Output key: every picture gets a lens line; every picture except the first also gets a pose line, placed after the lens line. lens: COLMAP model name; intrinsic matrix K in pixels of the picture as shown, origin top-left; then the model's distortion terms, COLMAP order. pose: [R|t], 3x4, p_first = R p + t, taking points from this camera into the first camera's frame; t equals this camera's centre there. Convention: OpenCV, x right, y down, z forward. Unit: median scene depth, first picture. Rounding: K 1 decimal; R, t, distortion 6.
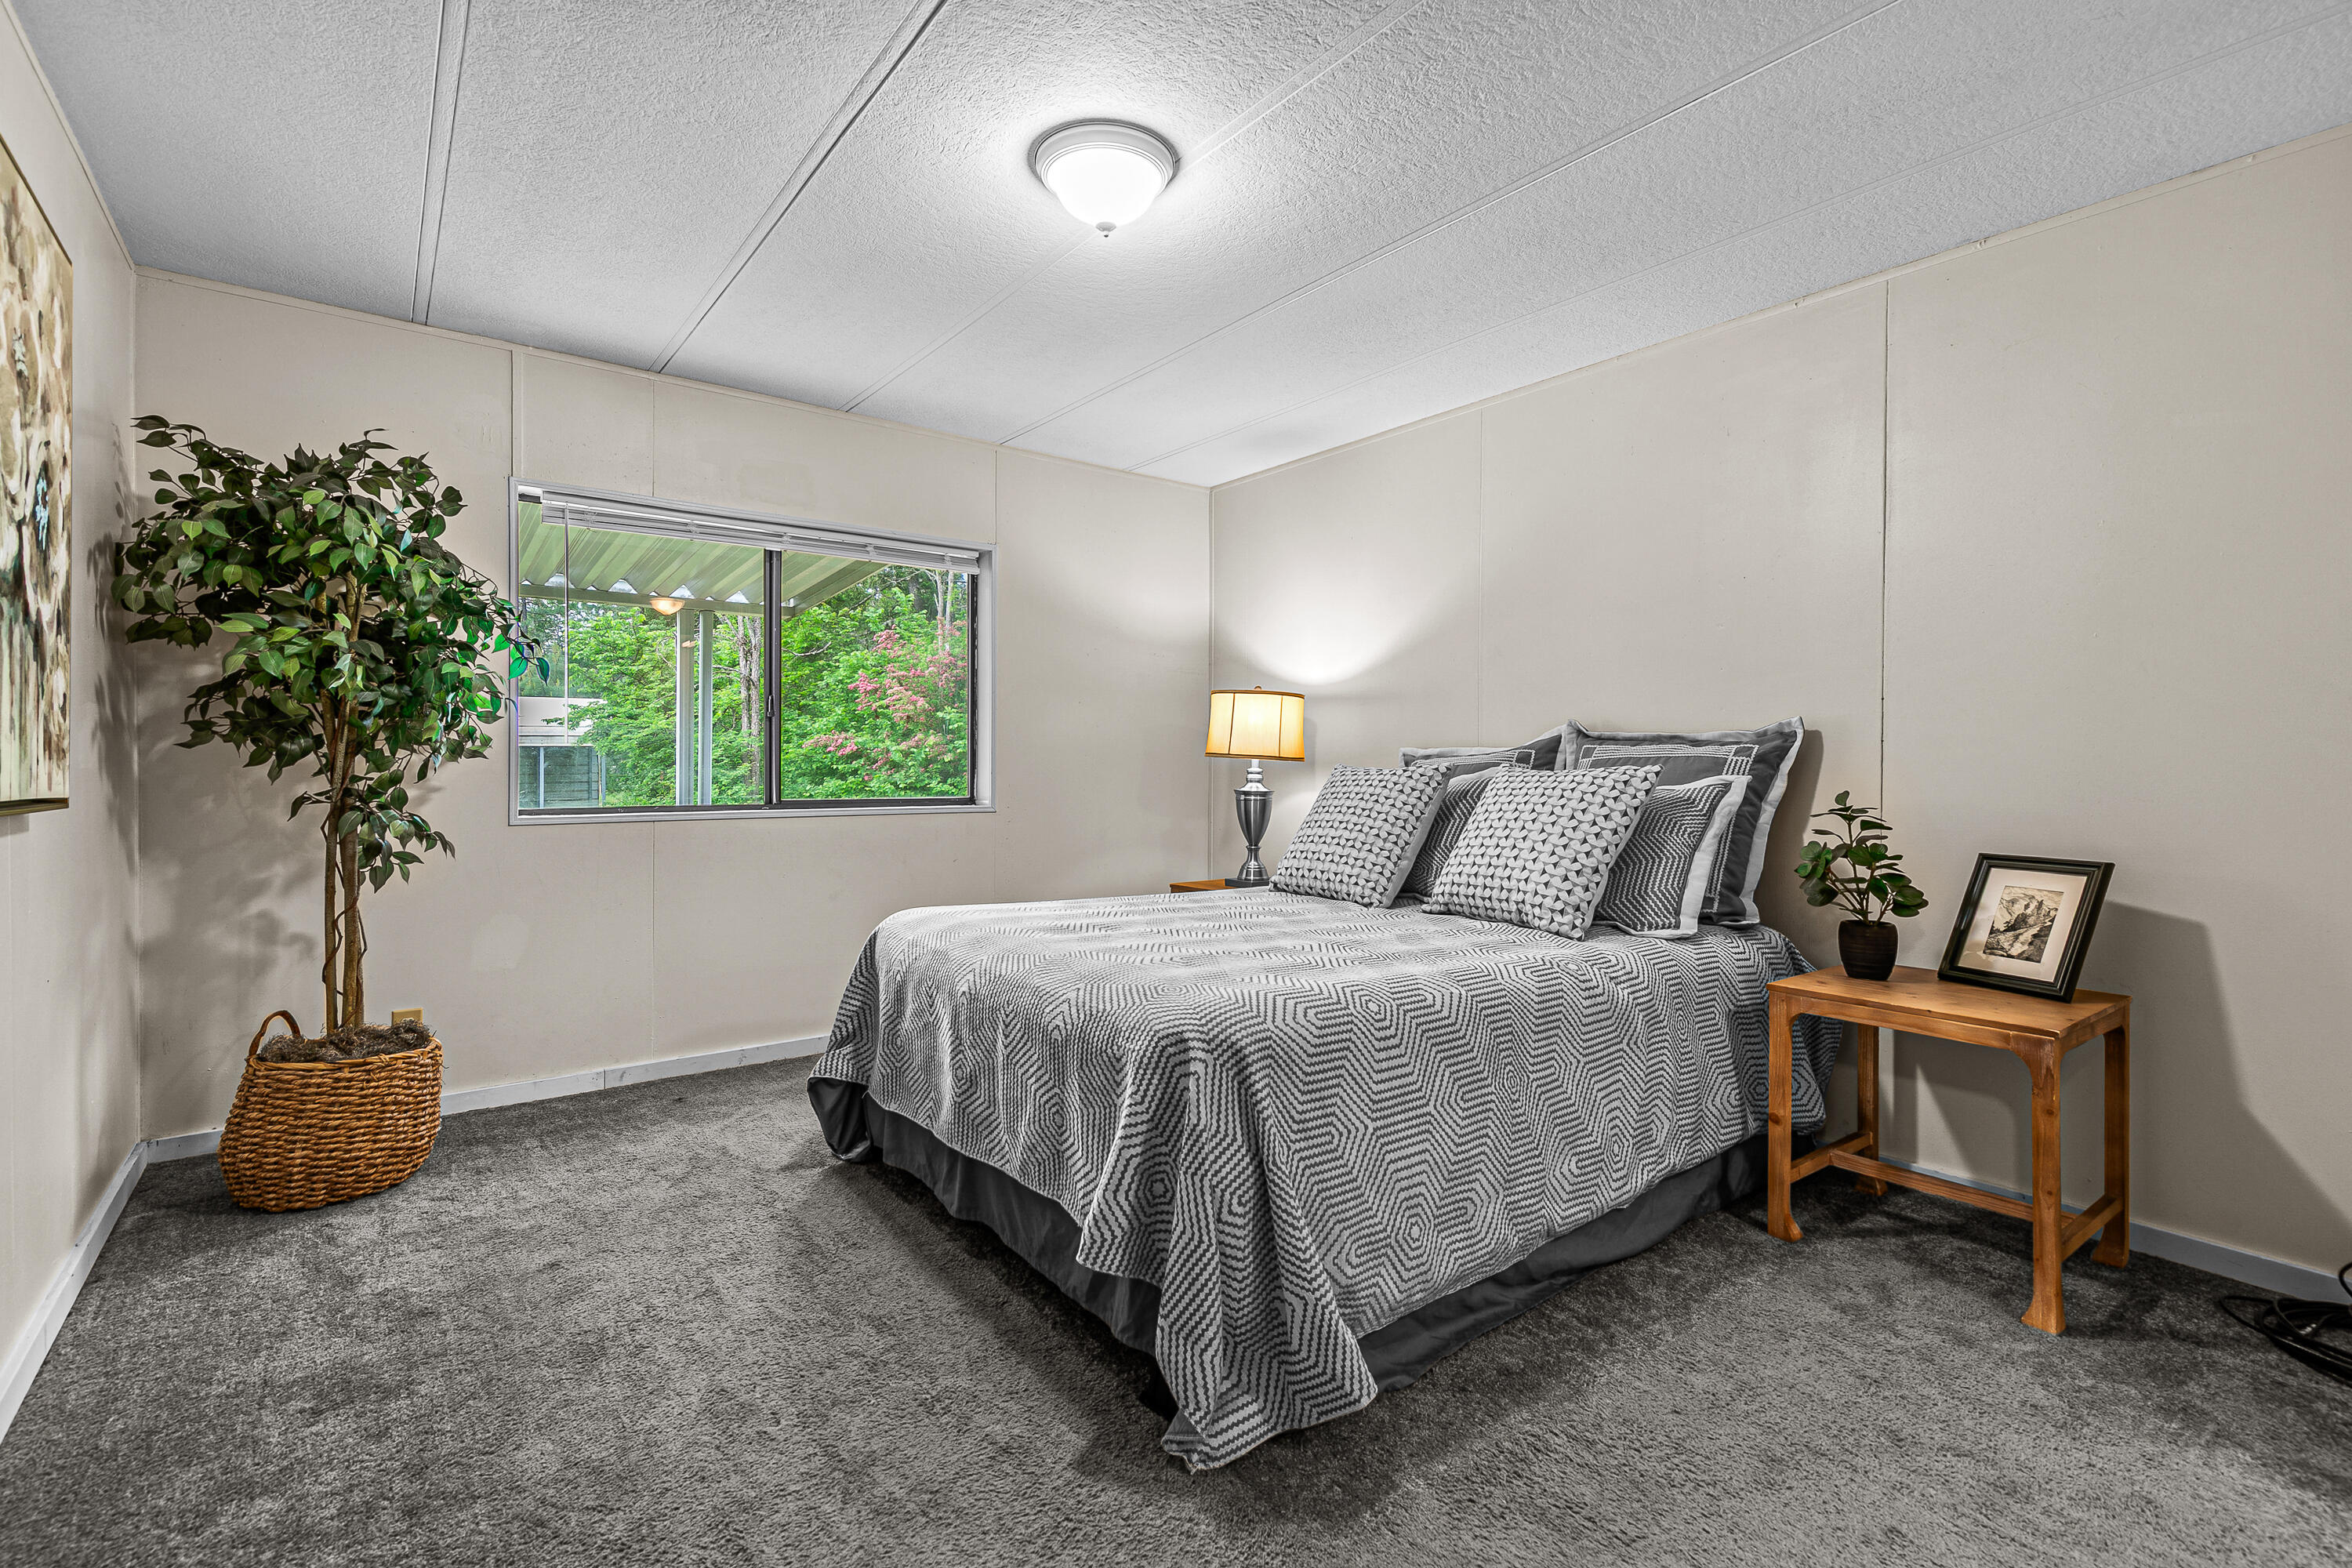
lens RADIAL K [[1072.7, 0, 1179.4], [0, 1072.7, 768.4], [0, 0, 1]] dist [0.007426, -0.000252]
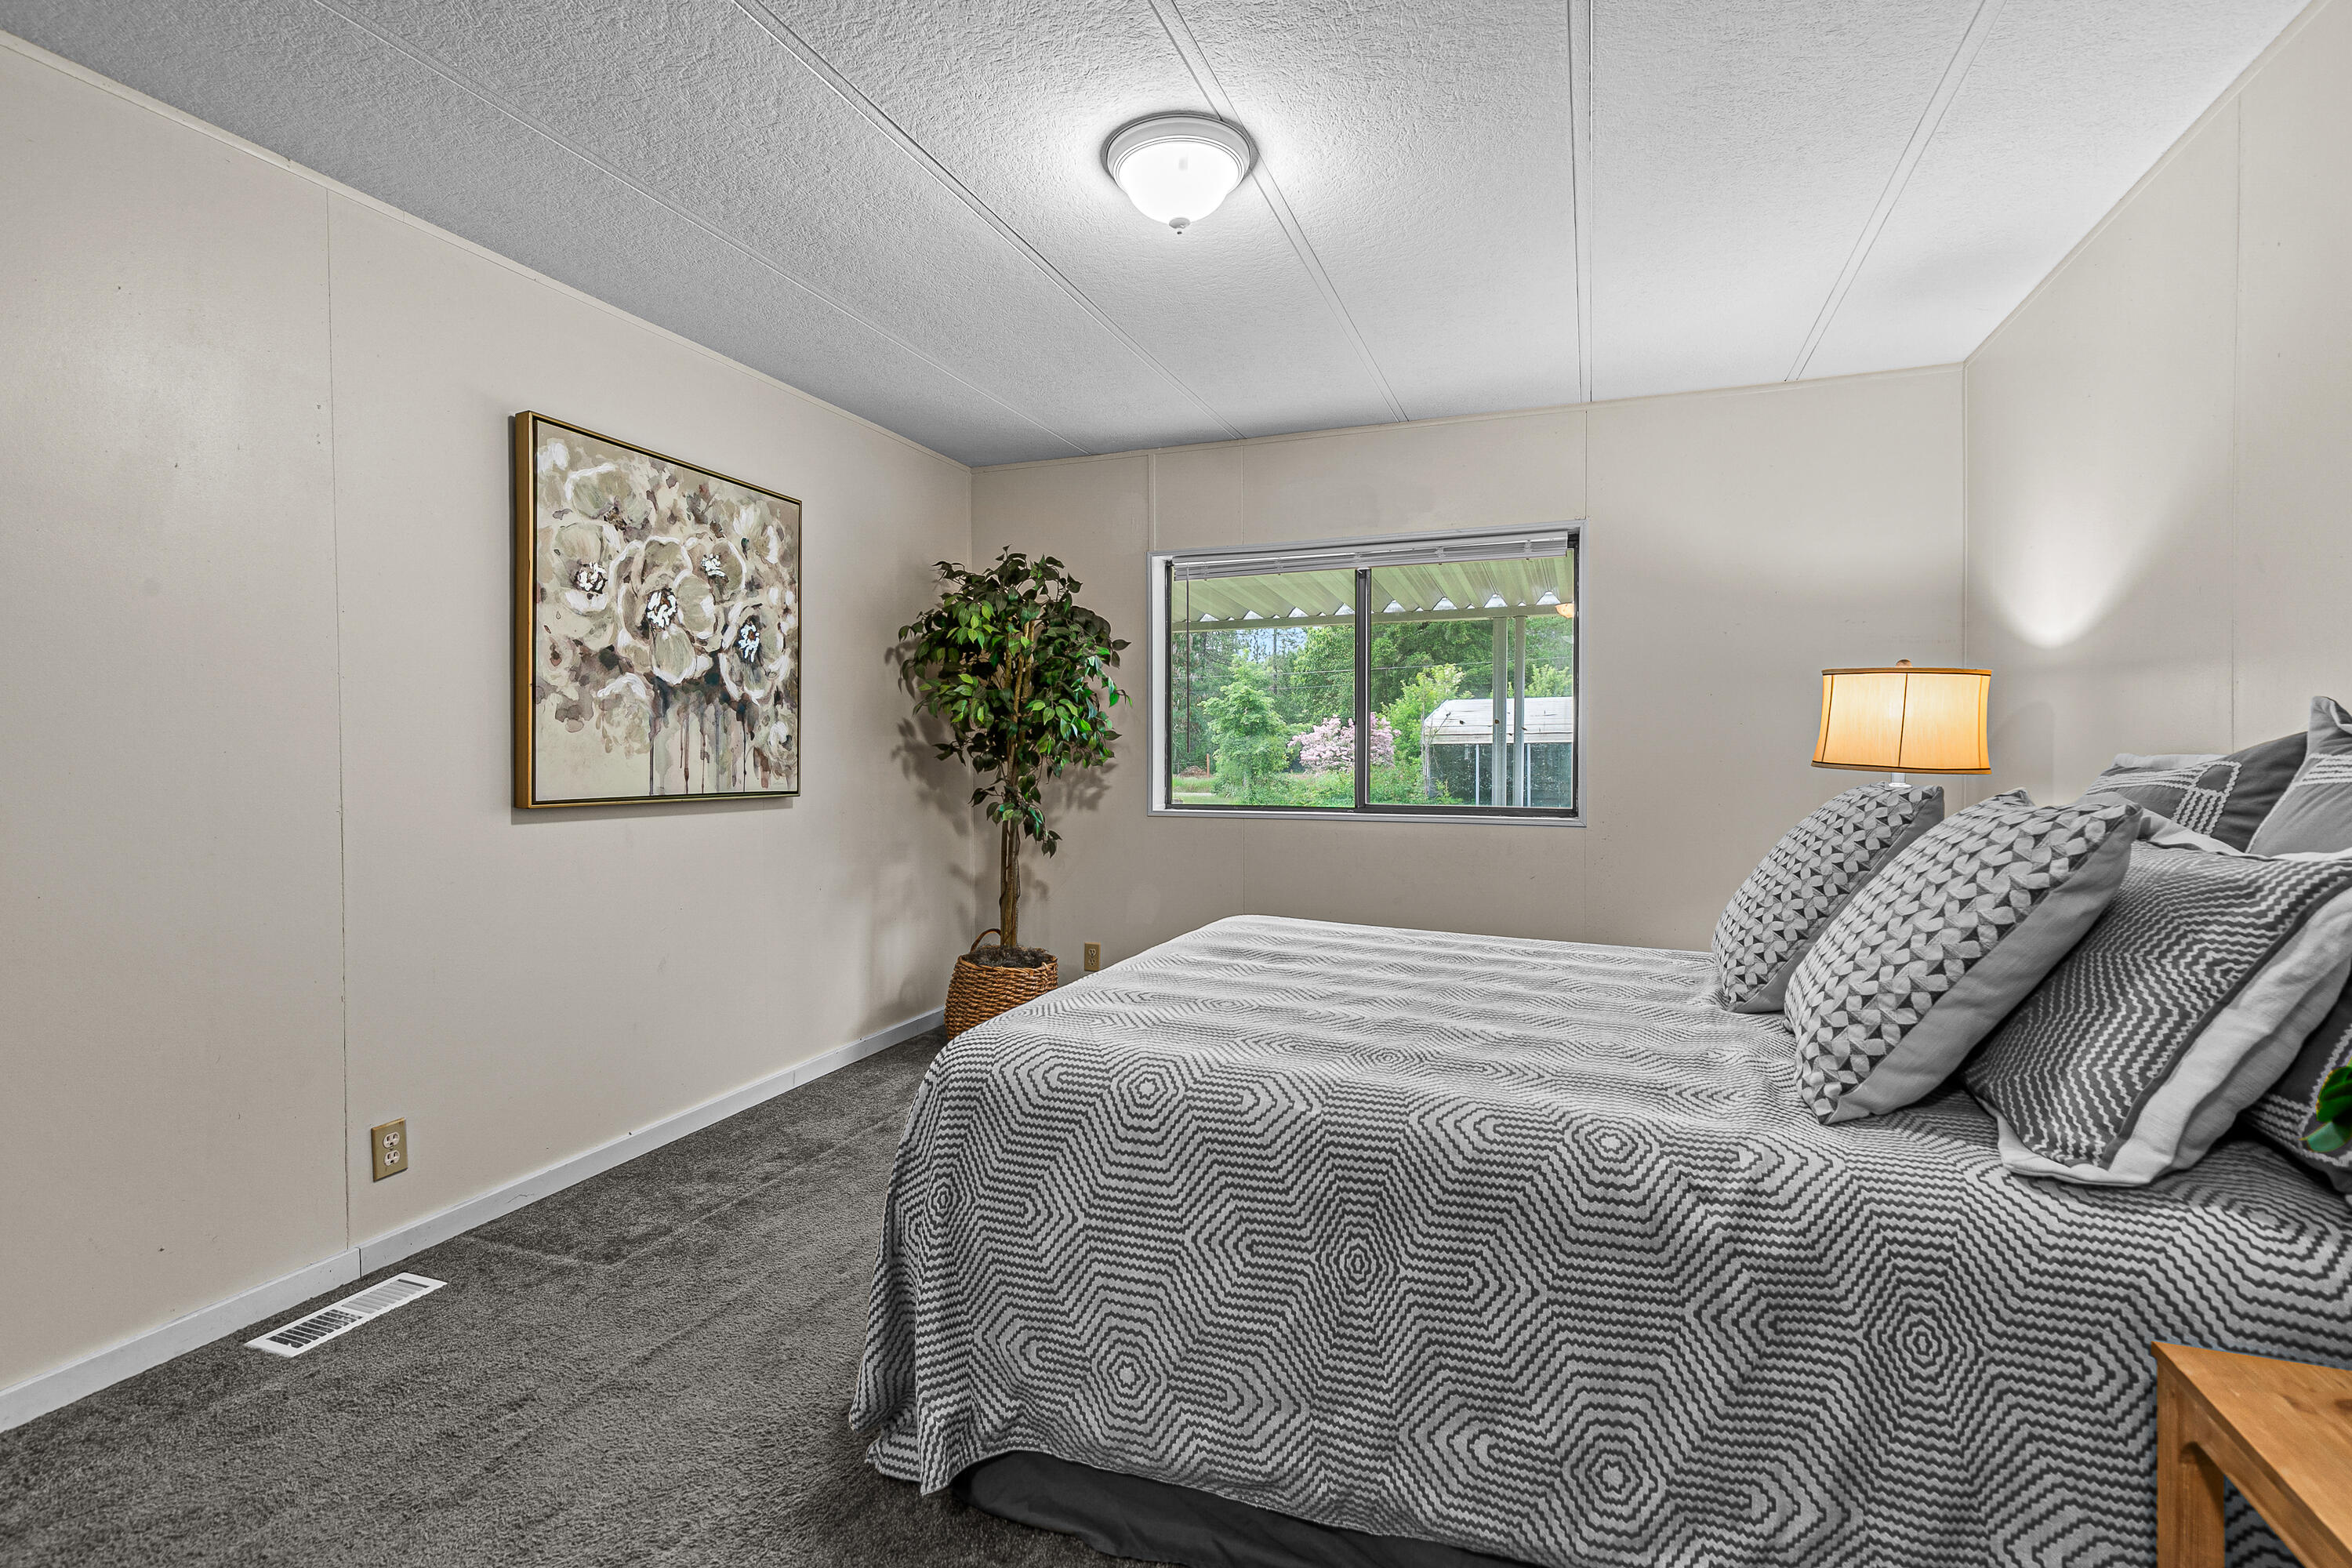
lens RADIAL K [[1072.7, 0, 1177.1], [0, 1072.7, 769.3], [0, 0, 1]] dist [0.007426, -0.000252]
pose [[0.531148, 0.010078, -0.847219, 0.799320], [-0.003873, 0.999948, 0.009466, -0.028128], [0.847270, -0.001746, 0.531160, 0.523003]]
